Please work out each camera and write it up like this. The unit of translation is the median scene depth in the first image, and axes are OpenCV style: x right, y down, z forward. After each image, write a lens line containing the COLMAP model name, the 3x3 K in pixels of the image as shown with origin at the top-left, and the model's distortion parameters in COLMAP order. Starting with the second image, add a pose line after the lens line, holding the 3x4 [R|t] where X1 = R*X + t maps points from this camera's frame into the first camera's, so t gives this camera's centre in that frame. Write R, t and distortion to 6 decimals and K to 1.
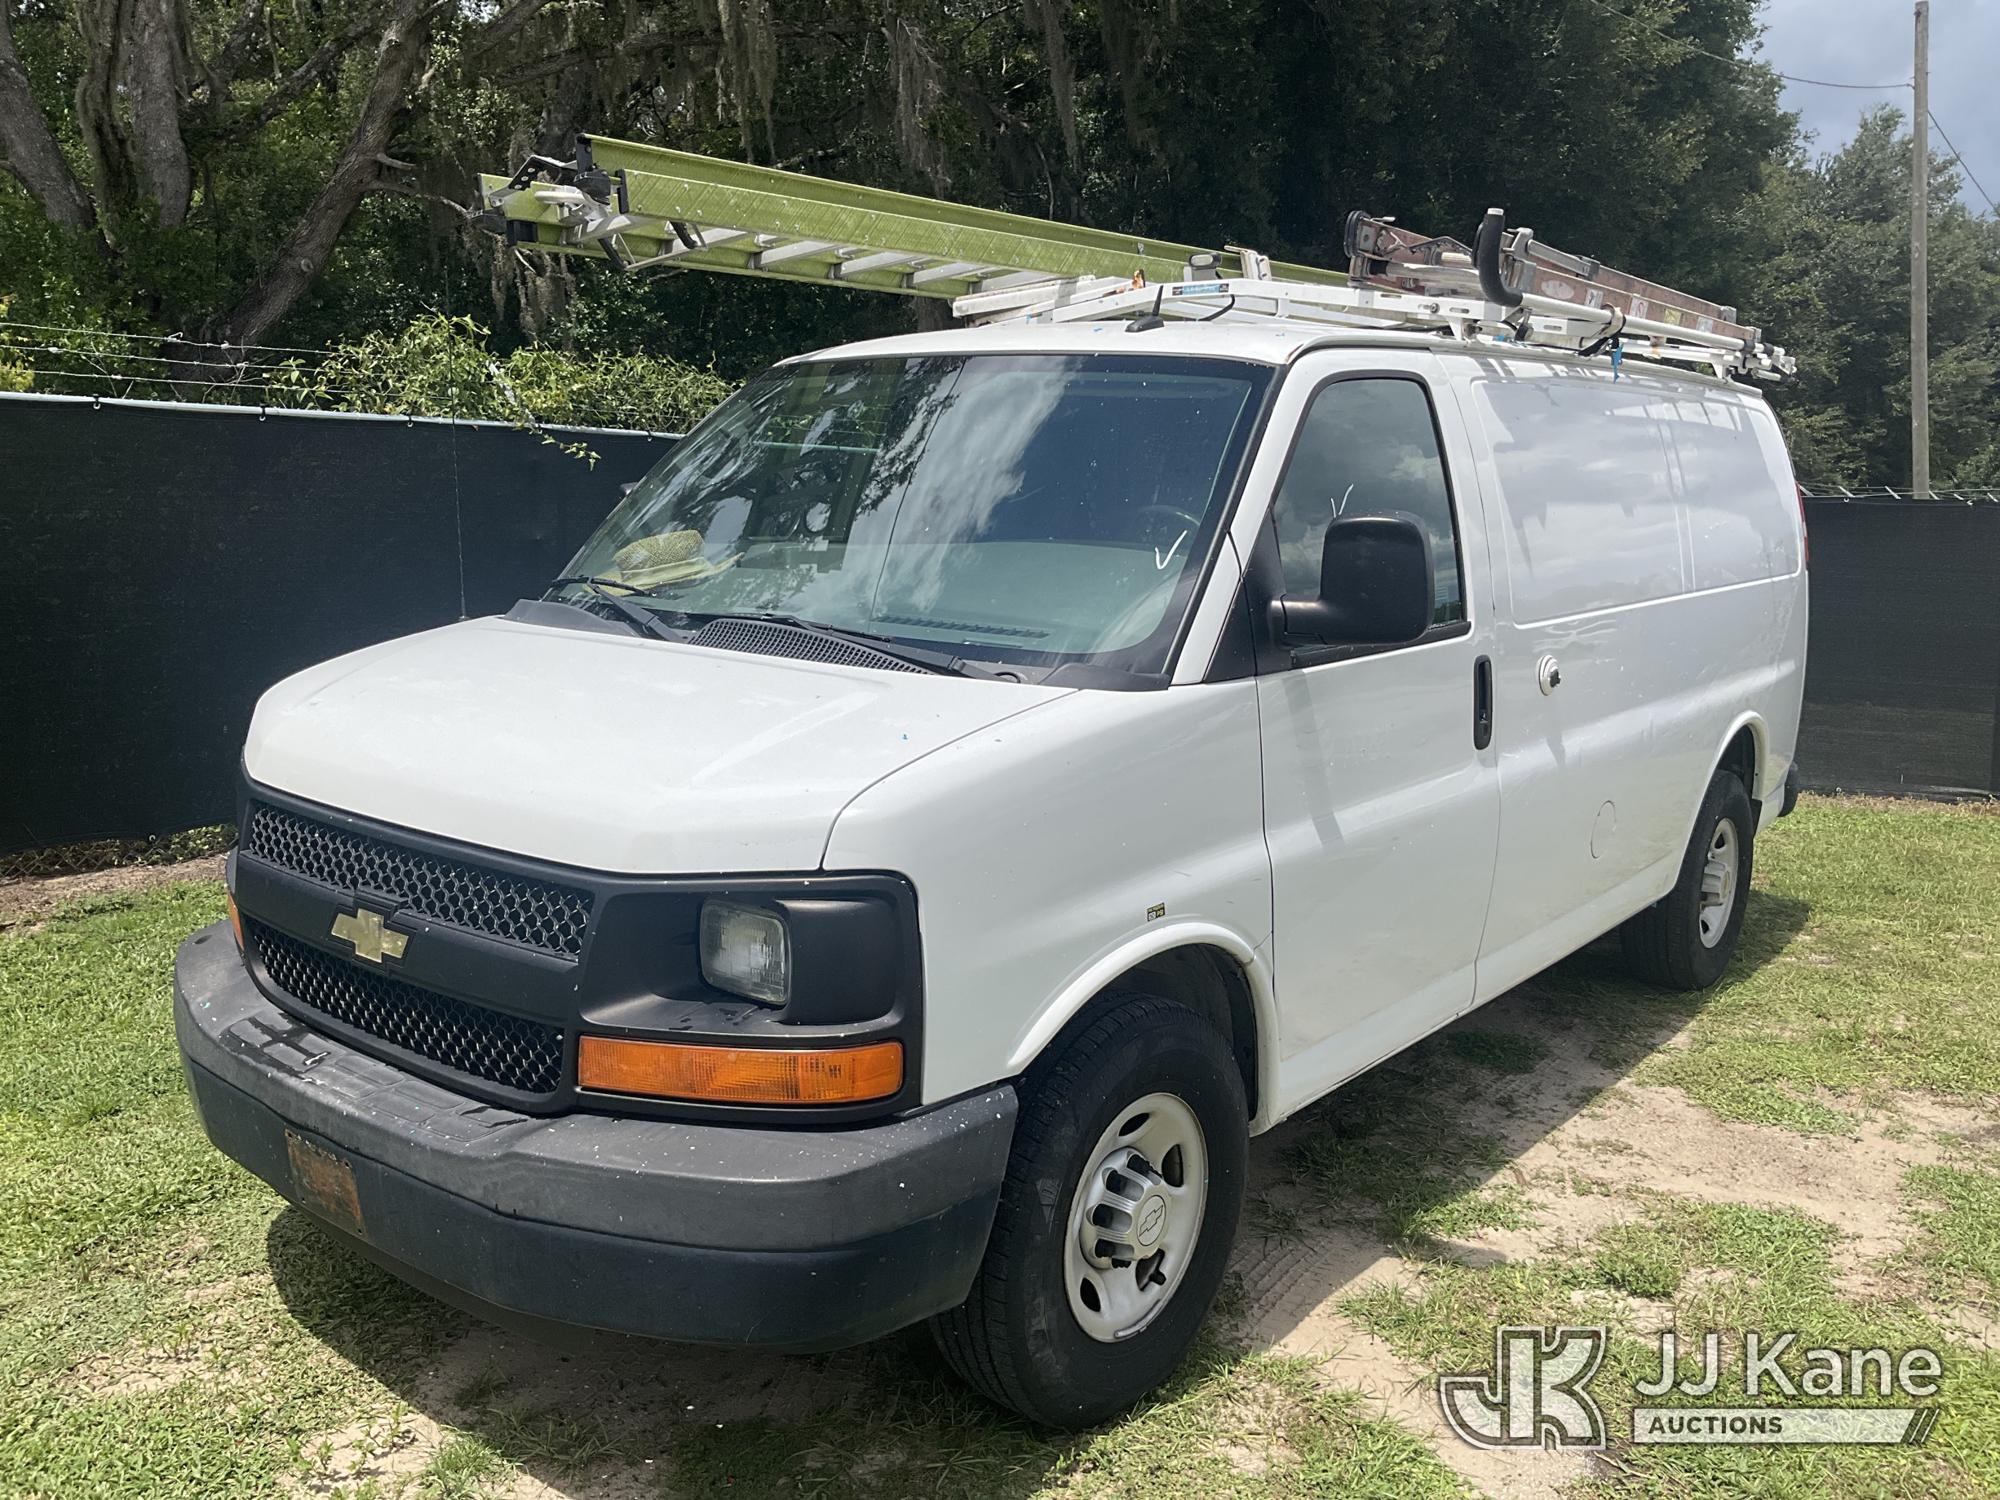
lens RADIAL K [[1540.1, 0, 1016.3], [0, 1540.1, 756.1], [0, 0, 1]] dist [0.023050, 0.011134]
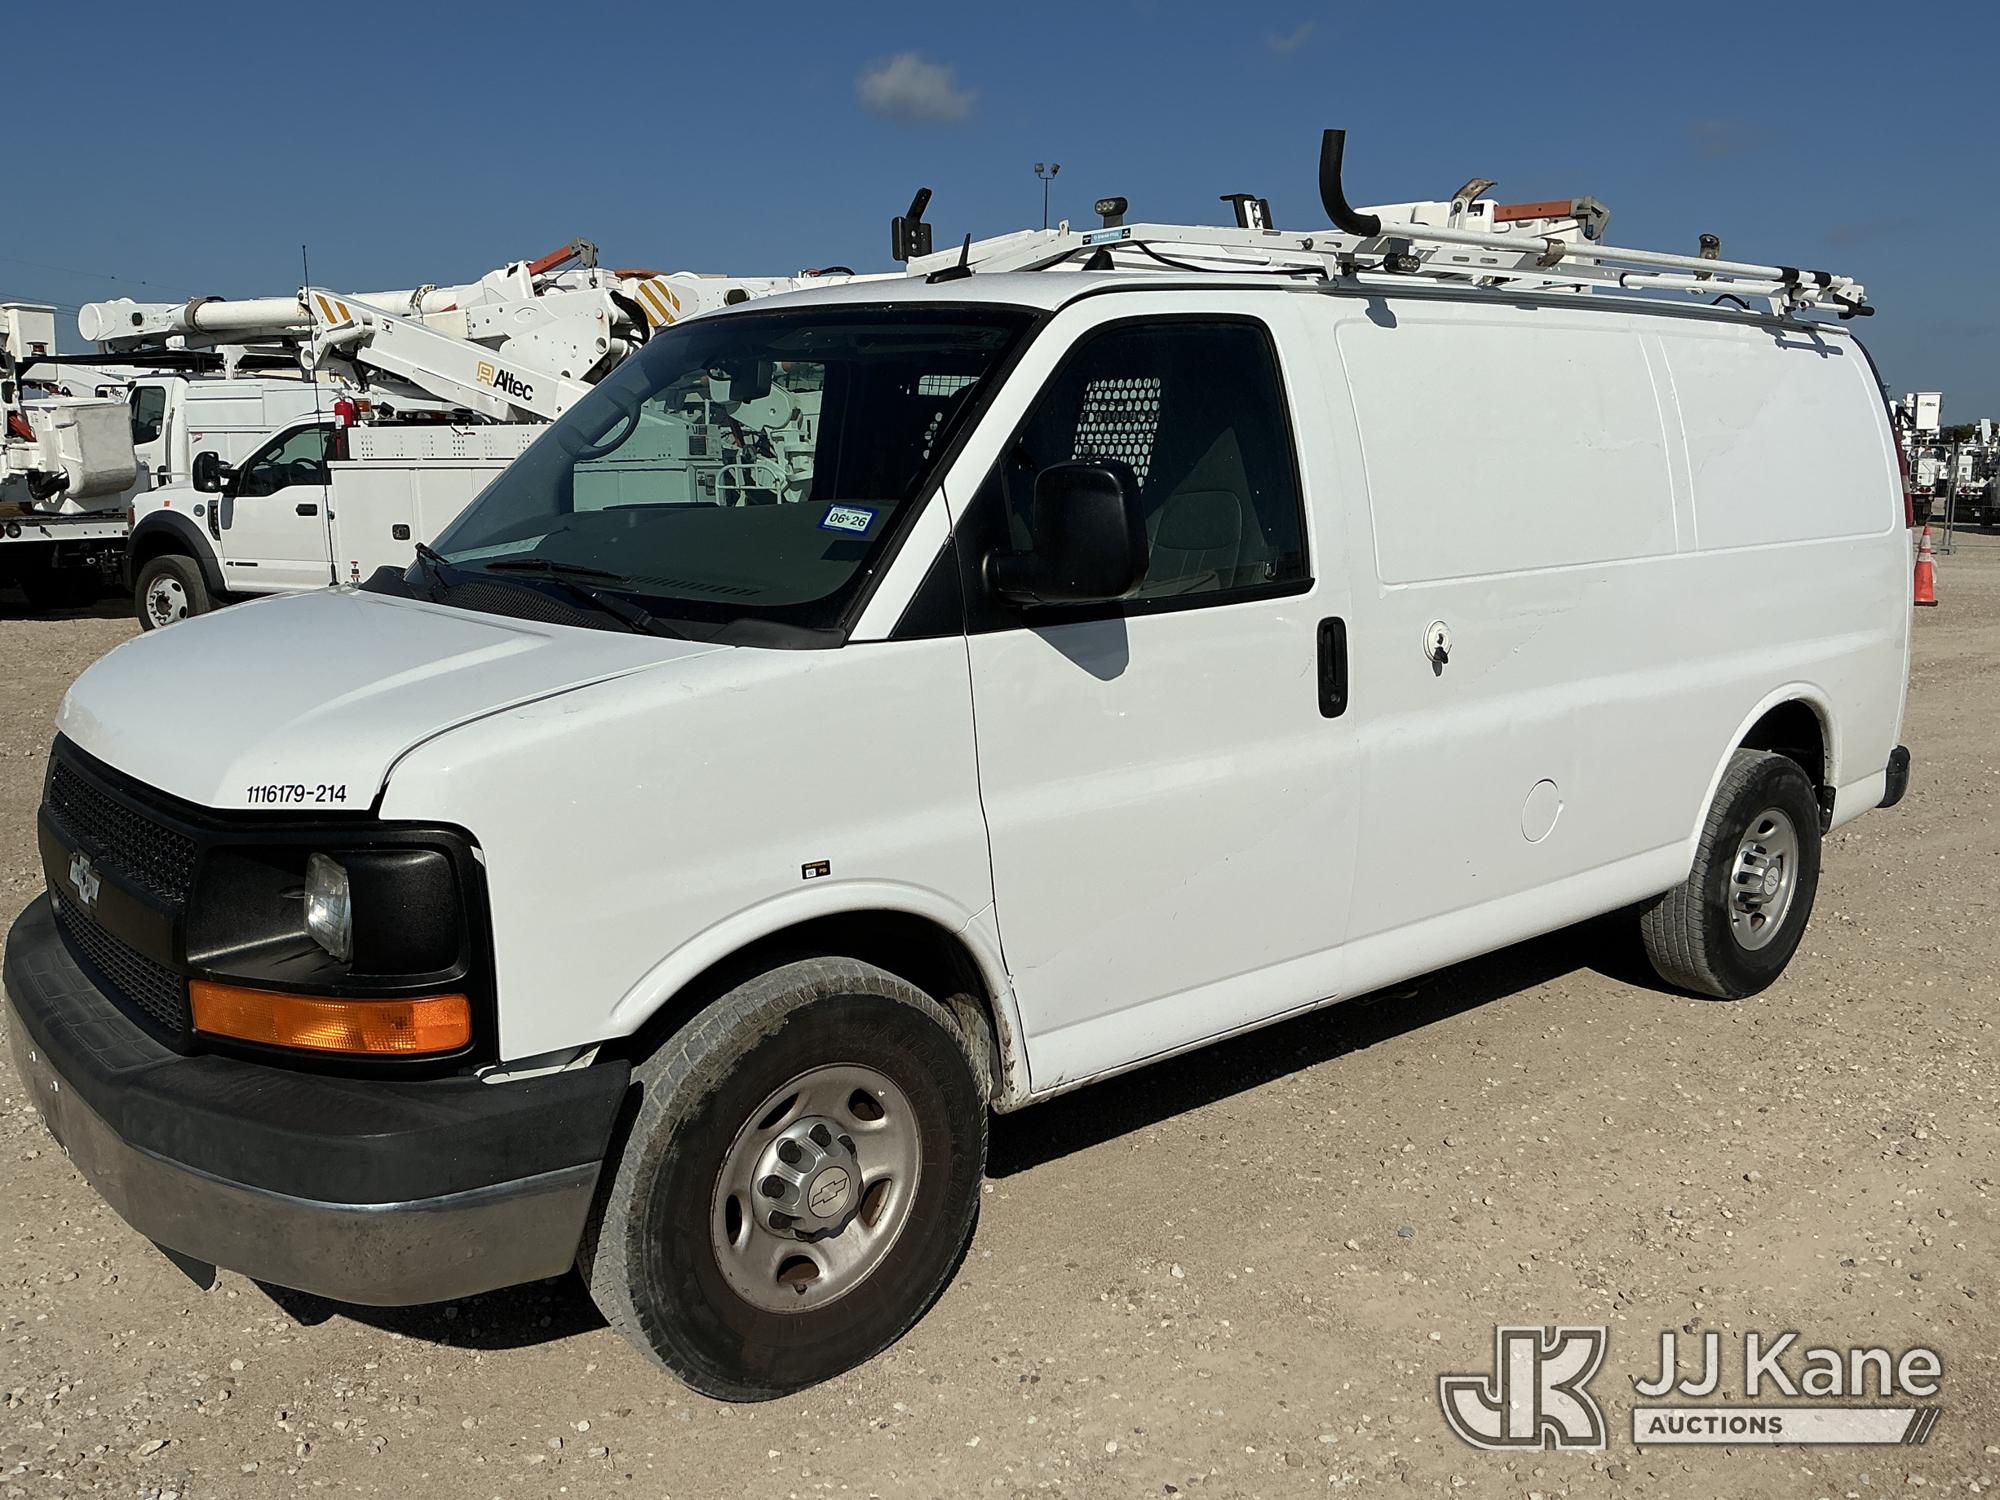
lens RADIAL K [[1581.8, 0, 989.2], [0, 1581.8, 750.4], [0, 0, 1]] dist [-0.000379, -0.010678]
pose [[0.986859, 0.006673, -0.161447, 0.337156], [-0.005326, 0.999947, 0.008772, 0.011798], [0.161497, -0.007797, 0.986842, 0.034084]]
